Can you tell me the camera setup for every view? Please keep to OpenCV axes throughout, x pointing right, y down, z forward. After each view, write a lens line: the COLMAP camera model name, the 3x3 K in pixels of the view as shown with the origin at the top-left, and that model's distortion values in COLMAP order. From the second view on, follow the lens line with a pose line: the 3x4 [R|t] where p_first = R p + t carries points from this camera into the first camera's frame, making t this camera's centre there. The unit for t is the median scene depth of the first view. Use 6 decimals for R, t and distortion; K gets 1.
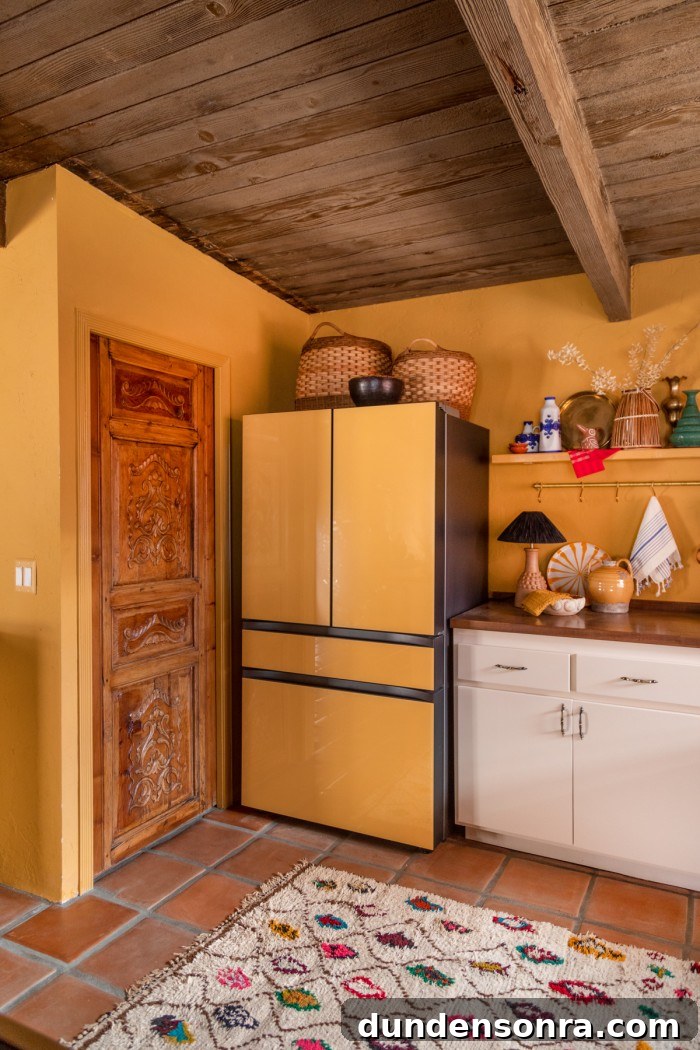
lens RADIAL K [[715.7, 0, 349.2], [0, 715.7, 518.4], [0, 0, 1]] dist [0.021944, -0.004331]
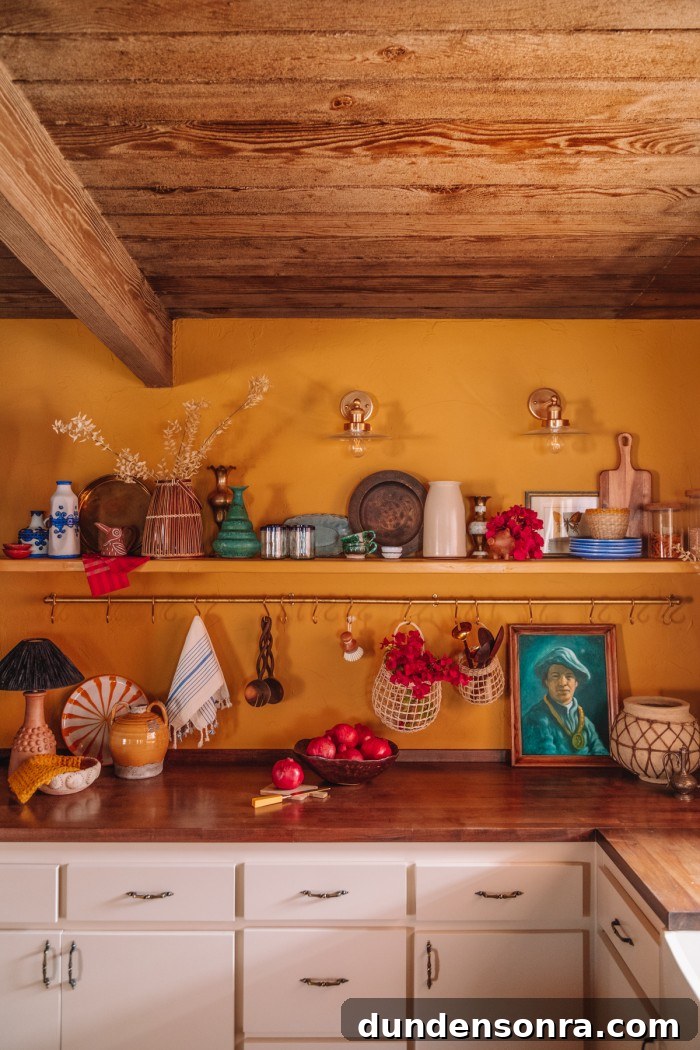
lens RADIAL K [[801.1, 0, 361.3], [0, 801.1, 522.3], [0, 0, 1]] dist [-0.003659, -0.001674]
pose [[0.884324, 0.017087, 0.466560, 0.178378], [0.003526, 0.999057, -0.043271, -0.096291], [-0.466860, 0.039911, 0.883430, 0.149081]]
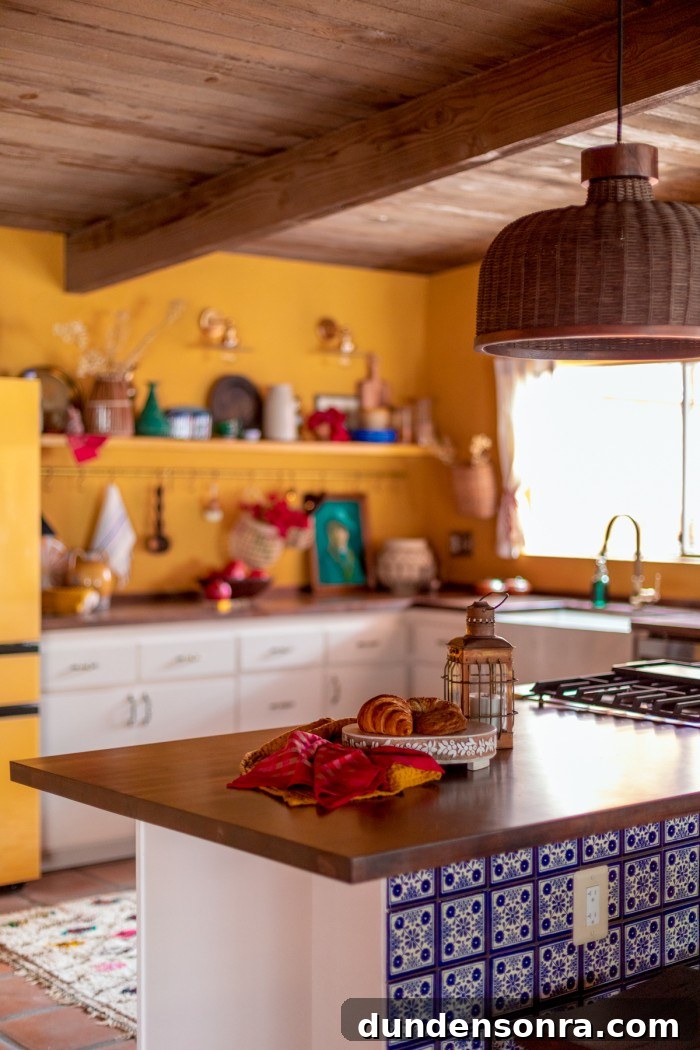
lens RADIAL K [[1576.6, 0, 350.0], [0, 1576.6, 525.0], [0, 0, 1]] dist [-0.005022, -0.032032]
pose [[0.385921, -0.020620, 0.922302, -1.443145], [0.008523, 0.999787, 0.018786, -0.014210], [-0.922493, 0.000611, 0.386014, -0.115754]]
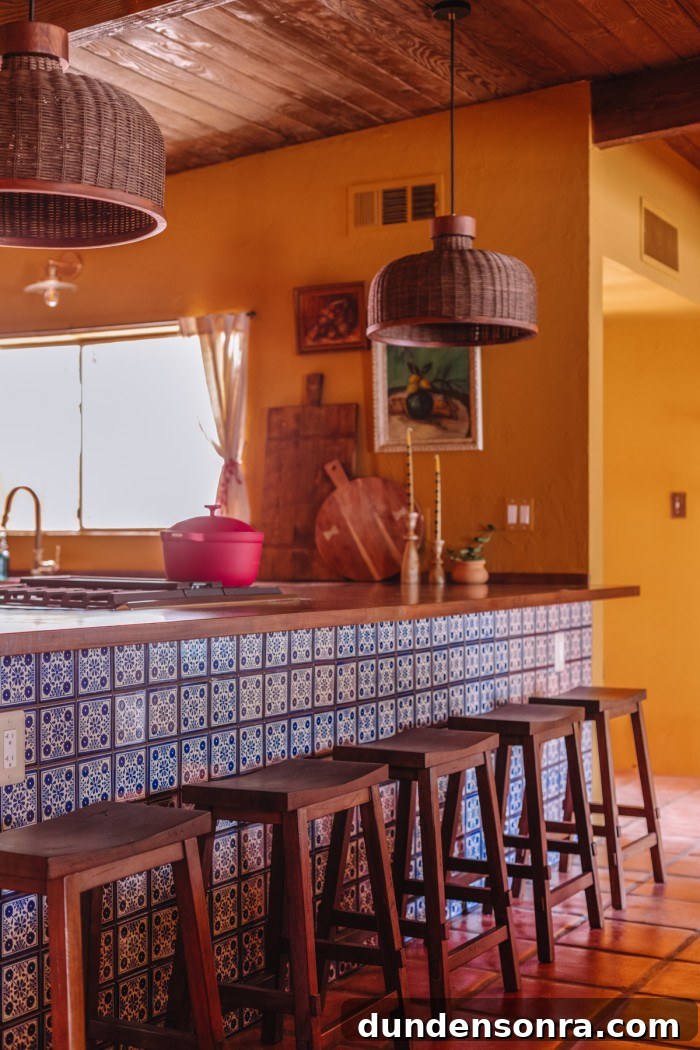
lens RADIAL K [[1539.4, 0, 350.0], [0, 1539.4, 525.0], [0, 0, 1]] dist [-0.000707, -0.034049]
pose [[0.008822, 0.017948, 0.999800, -1.462719], [0.013717, 0.999743, -0.018068, 0.112915], [-0.999867, 0.013874, 0.008573, -0.103555]]
